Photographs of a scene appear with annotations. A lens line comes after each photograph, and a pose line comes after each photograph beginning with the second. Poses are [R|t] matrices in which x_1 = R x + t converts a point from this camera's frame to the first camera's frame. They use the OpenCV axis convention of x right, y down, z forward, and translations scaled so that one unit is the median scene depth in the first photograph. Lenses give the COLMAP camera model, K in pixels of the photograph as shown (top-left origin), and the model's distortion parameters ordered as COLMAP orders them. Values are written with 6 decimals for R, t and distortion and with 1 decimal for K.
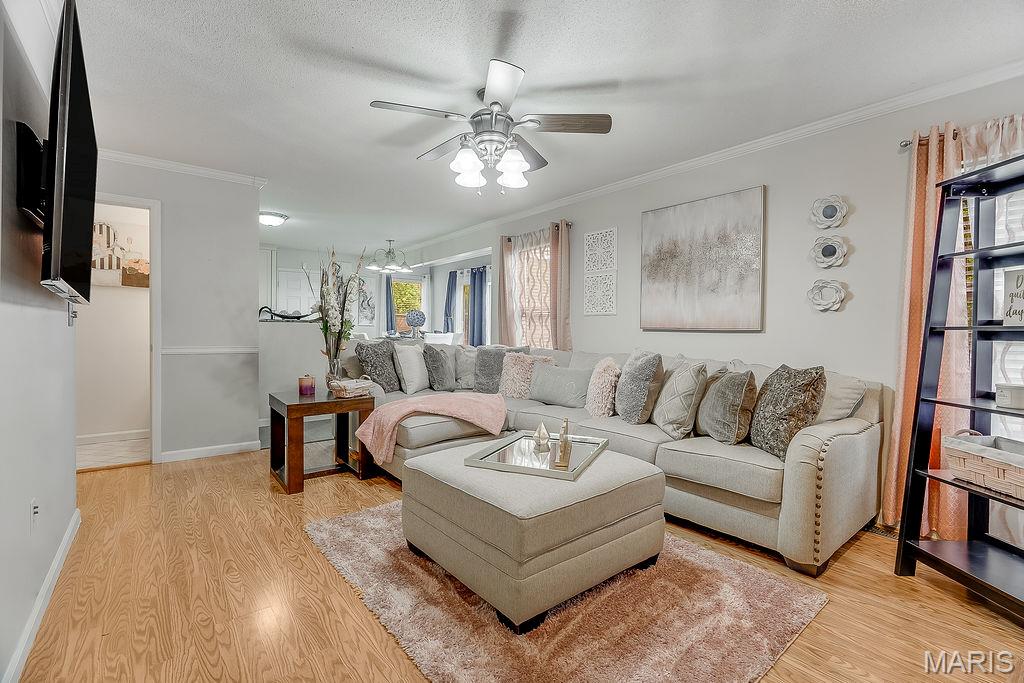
lens RADIAL K [[457.9, 0, 514.1], [0, 457.9, 324.0], [0, 0, 1]] dist [-0.001041, -0.000172]
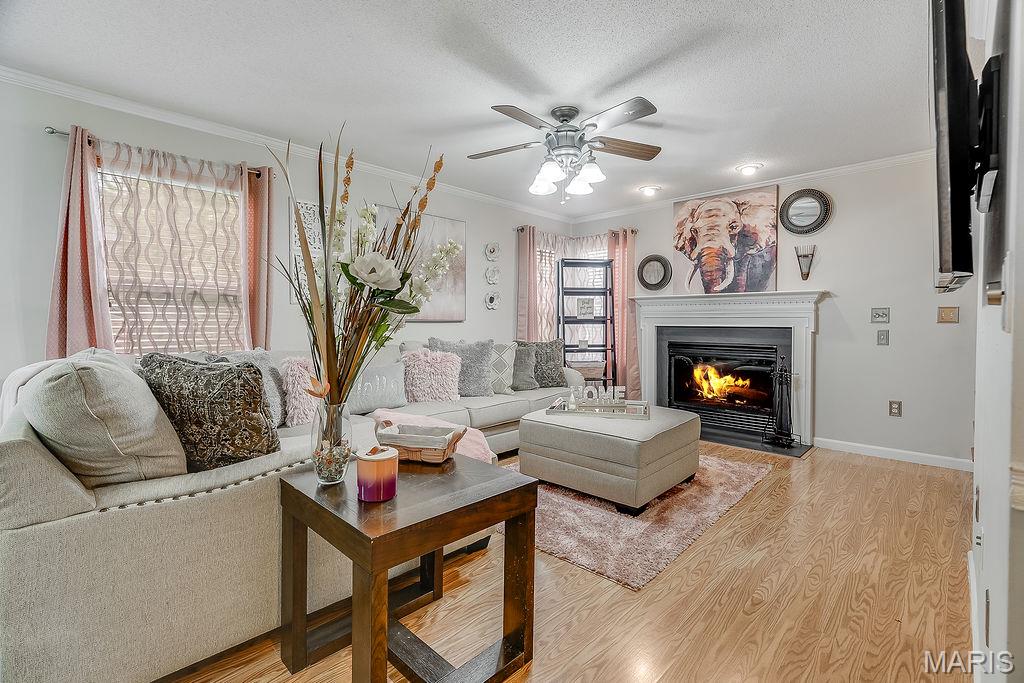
lens RADIAL K [[457.9, 0, 514.1], [0, 457.9, 324.0], [0, 0, 1]] dist [-0.001041, -0.000172]
pose [[-0.128445, -0.015156, 0.991601, -1.314929], [-0.008061, 0.999866, 0.014239, 0.001913], [-0.991684, -0.006164, -0.128550, 1.461315]]
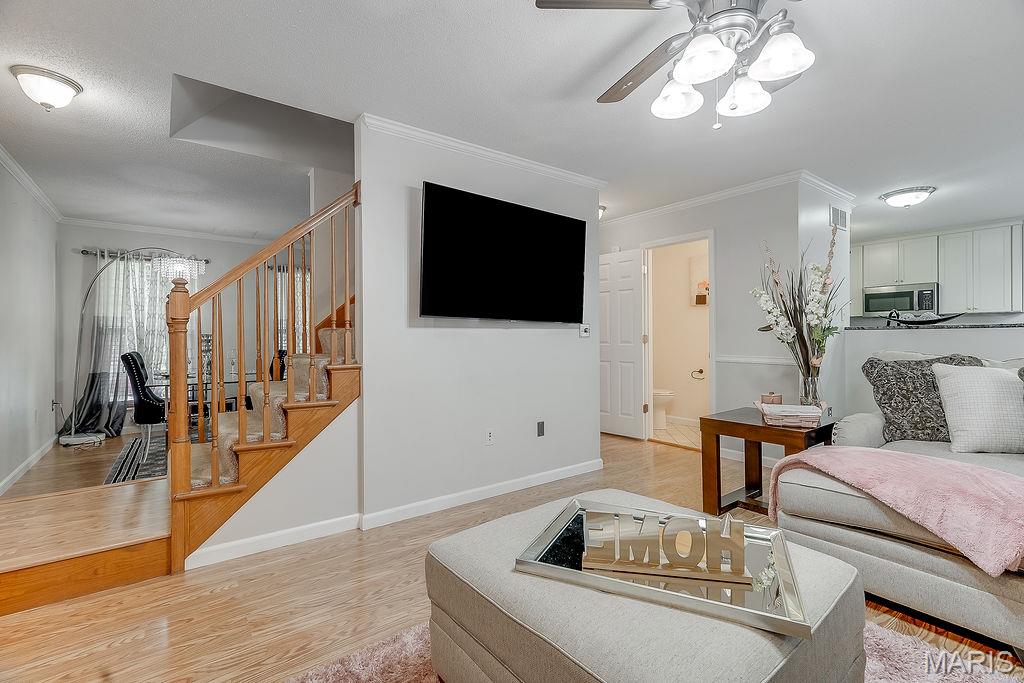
lens RADIAL K [[475.7, 0, 512.0], [0, 475.7, 341.5], [0, 0, 1]] dist [0.003984, 0.000387]
pose [[-0.009190, 0.000081, -0.999958, 0.693715], [0.009493, 0.999955, -0.000006, 0.016139], [0.999913, -0.009493, -0.009190, 0.827096]]
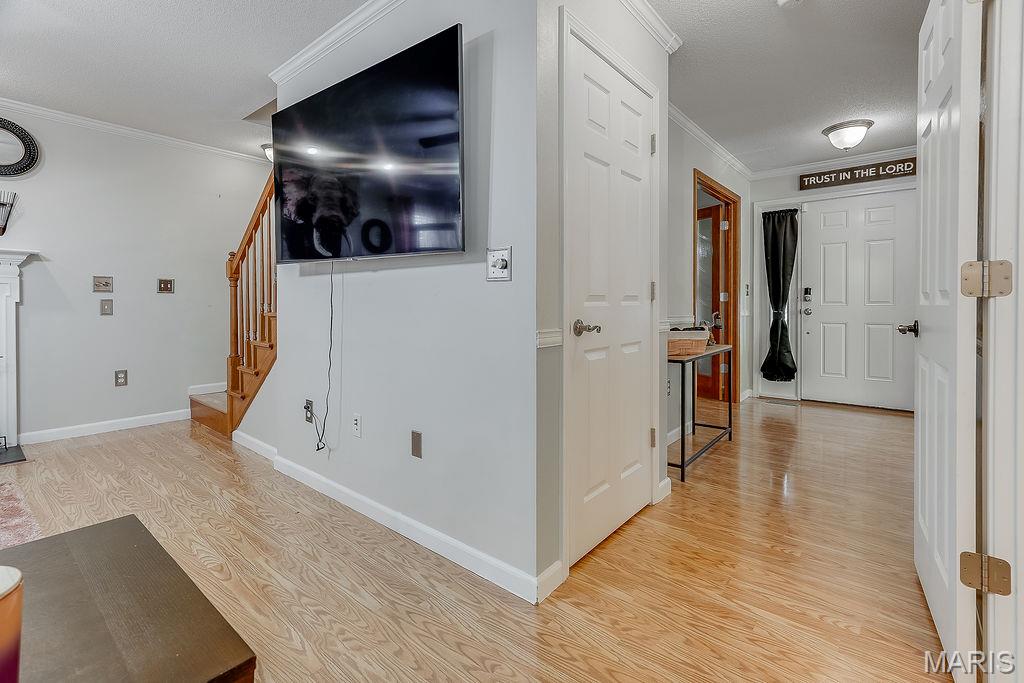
lens RADIAL K [[461.4, 0, 515.4], [0, 461.4, 310.8], [0, 0, 1]] dist [0.001506, 0.000399]
pose [[-0.977695, -0.010161, -0.209782, -0.902888], [-0.011800, 0.999909, 0.006566, 0.048170], [0.209696, 0.008895, -0.977726, 1.806147]]
